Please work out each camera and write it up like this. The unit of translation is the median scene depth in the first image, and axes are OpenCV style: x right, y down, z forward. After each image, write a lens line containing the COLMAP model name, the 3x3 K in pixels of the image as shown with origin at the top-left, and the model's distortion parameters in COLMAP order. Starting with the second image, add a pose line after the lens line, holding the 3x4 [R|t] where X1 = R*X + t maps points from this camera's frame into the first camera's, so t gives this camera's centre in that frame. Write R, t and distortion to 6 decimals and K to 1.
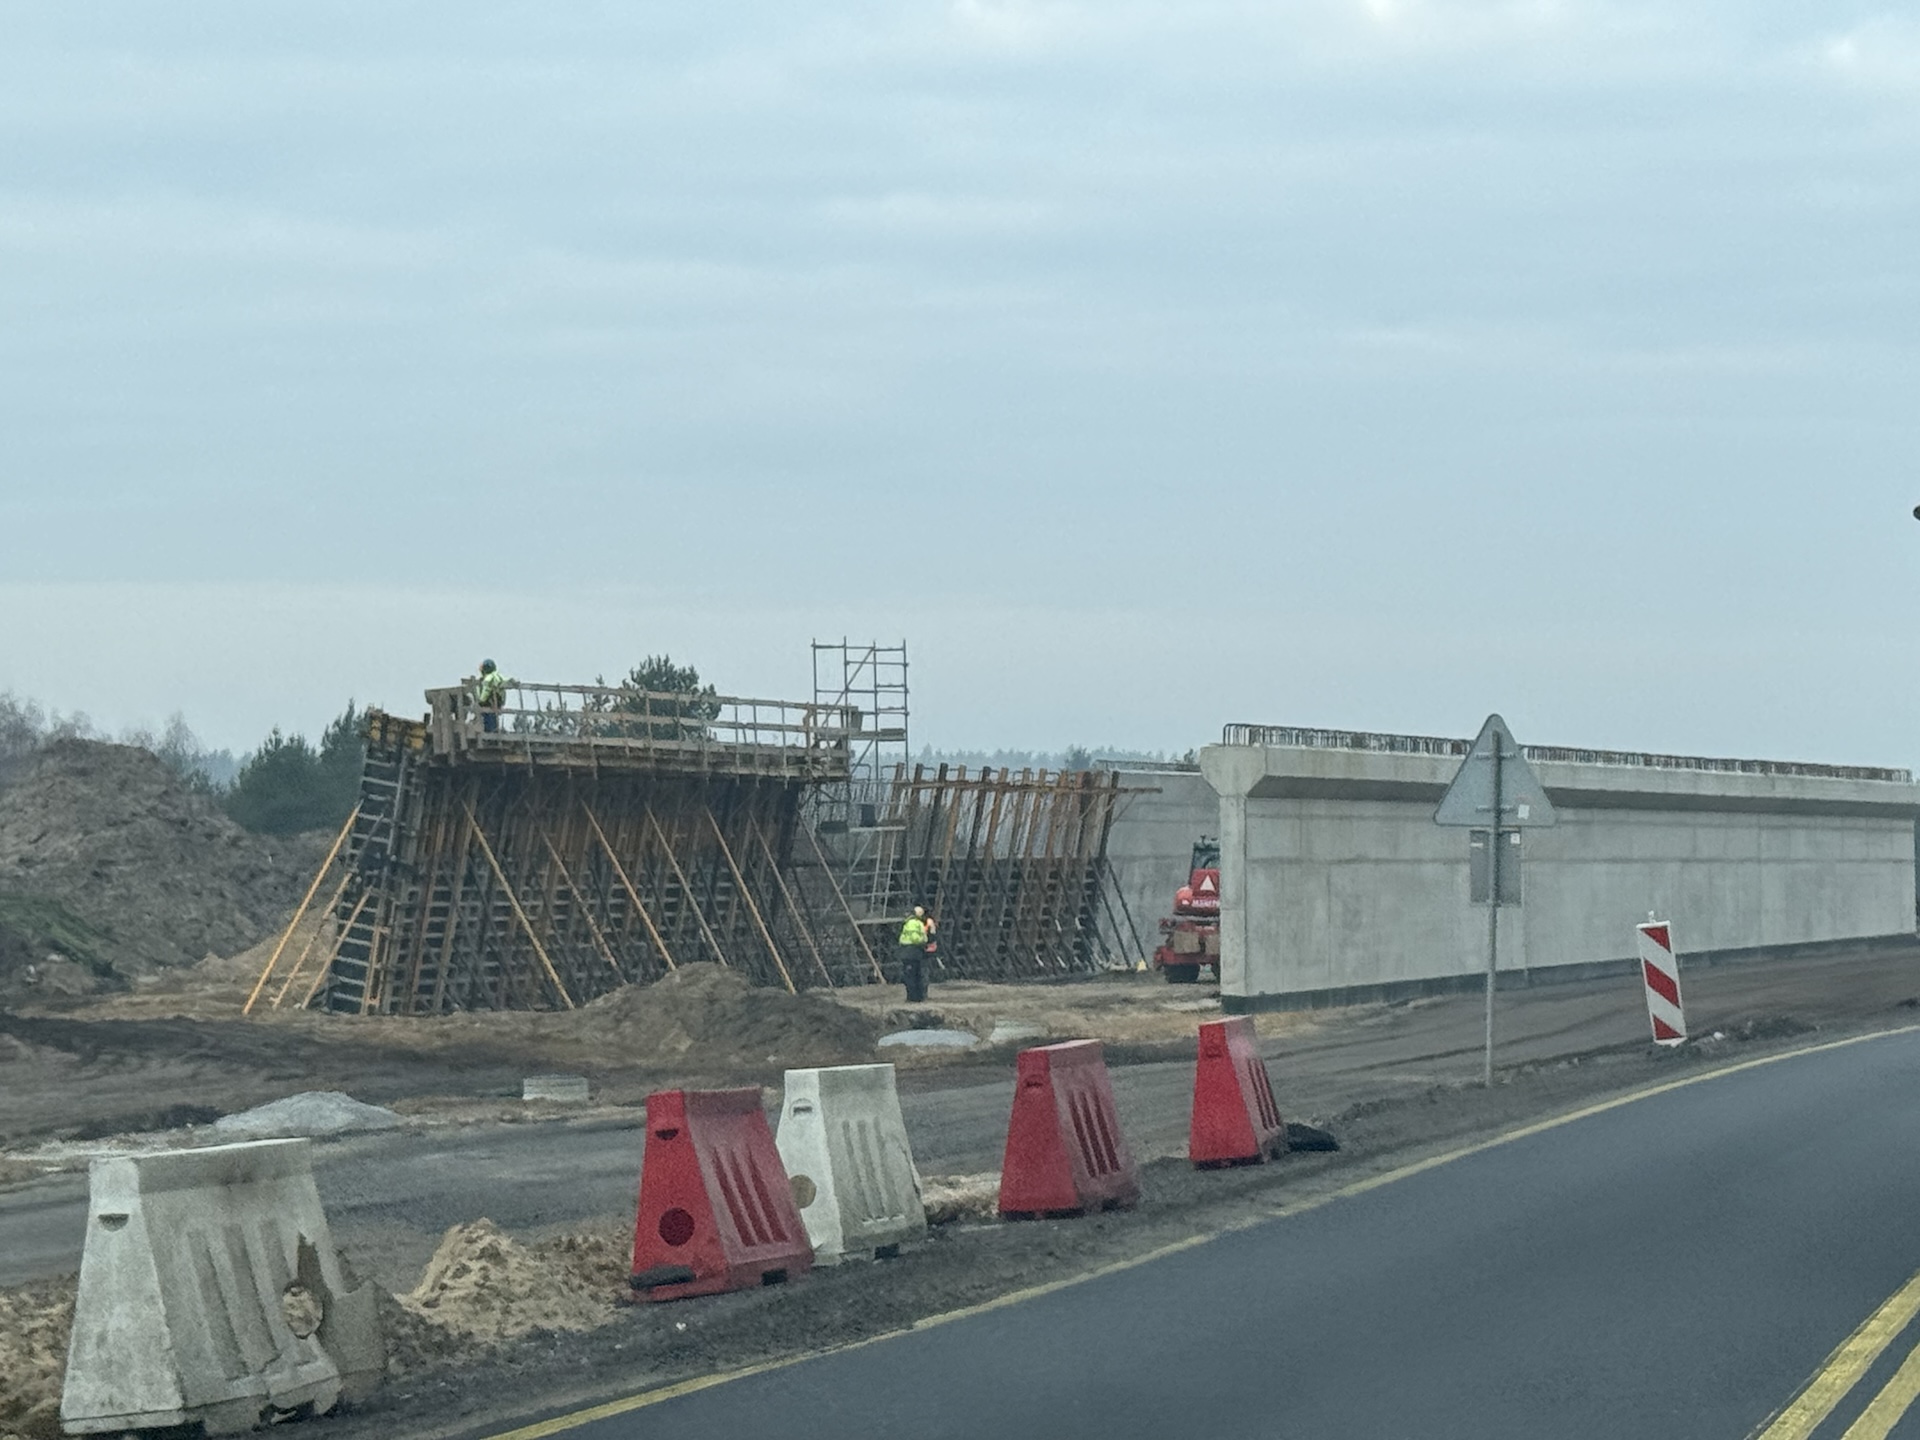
lens RADIAL K [[5045.1, 0, 960.0], [0, 5045.1, 720.0], [0, 0, 1]] dist [0.000062, 1.600659]
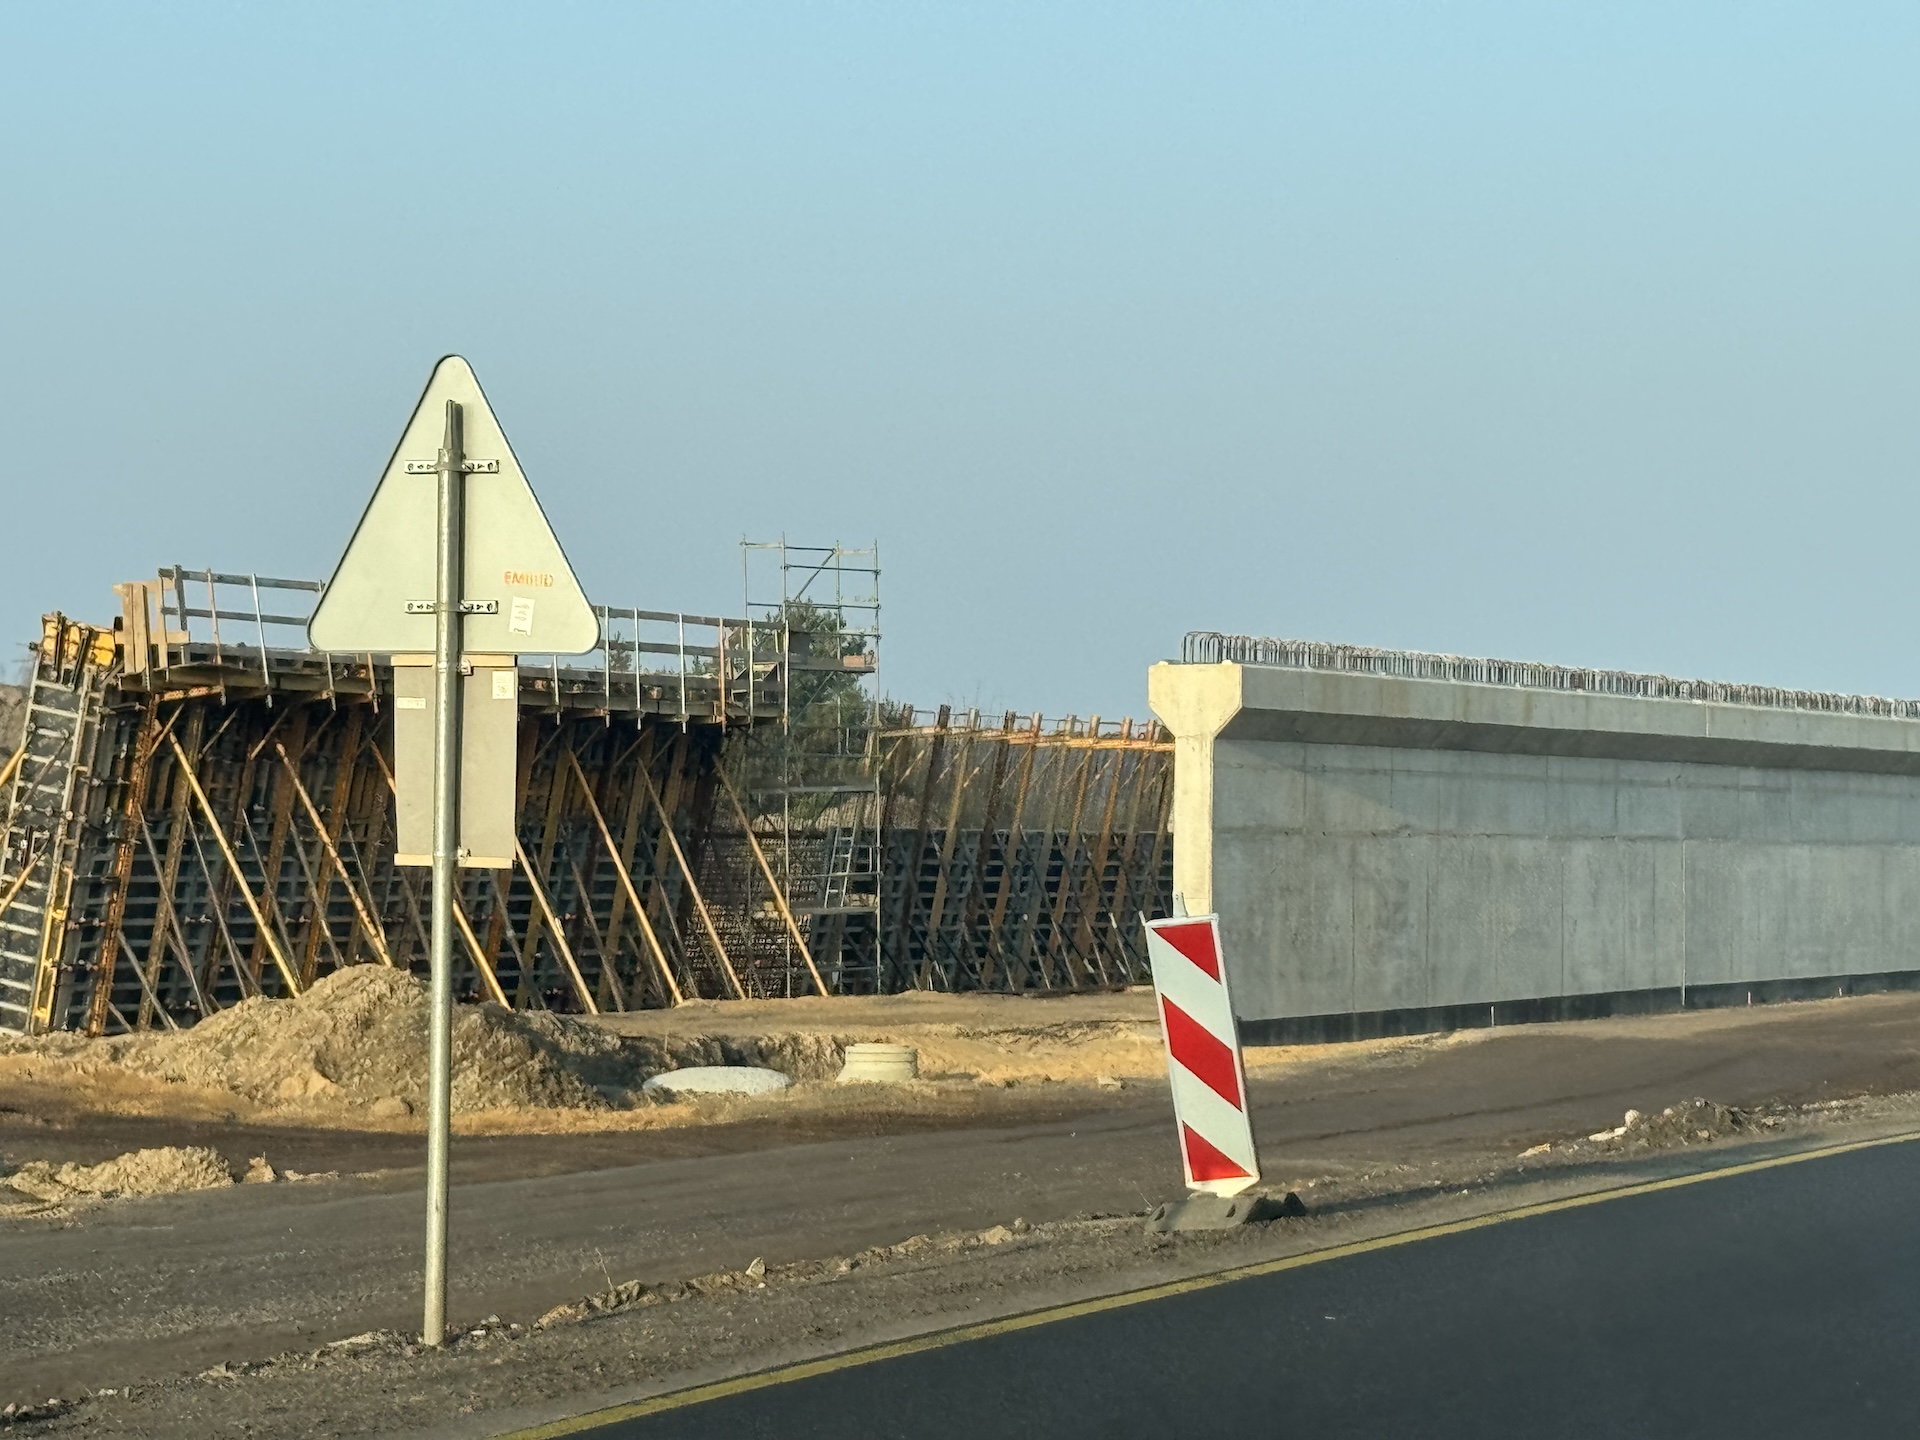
lens RADIAL K [[5031.3, 0, 960.0], [0, 5031.3, 720.0], [0, 0, 1]] dist [-0.021449, -0.639306]
pose [[0.995666, 0.008263, -0.092636, 0.086258], [-0.008189, 0.999966, 0.001174, 0.012202], [0.092642, -0.000411, 0.995699, 0.303668]]
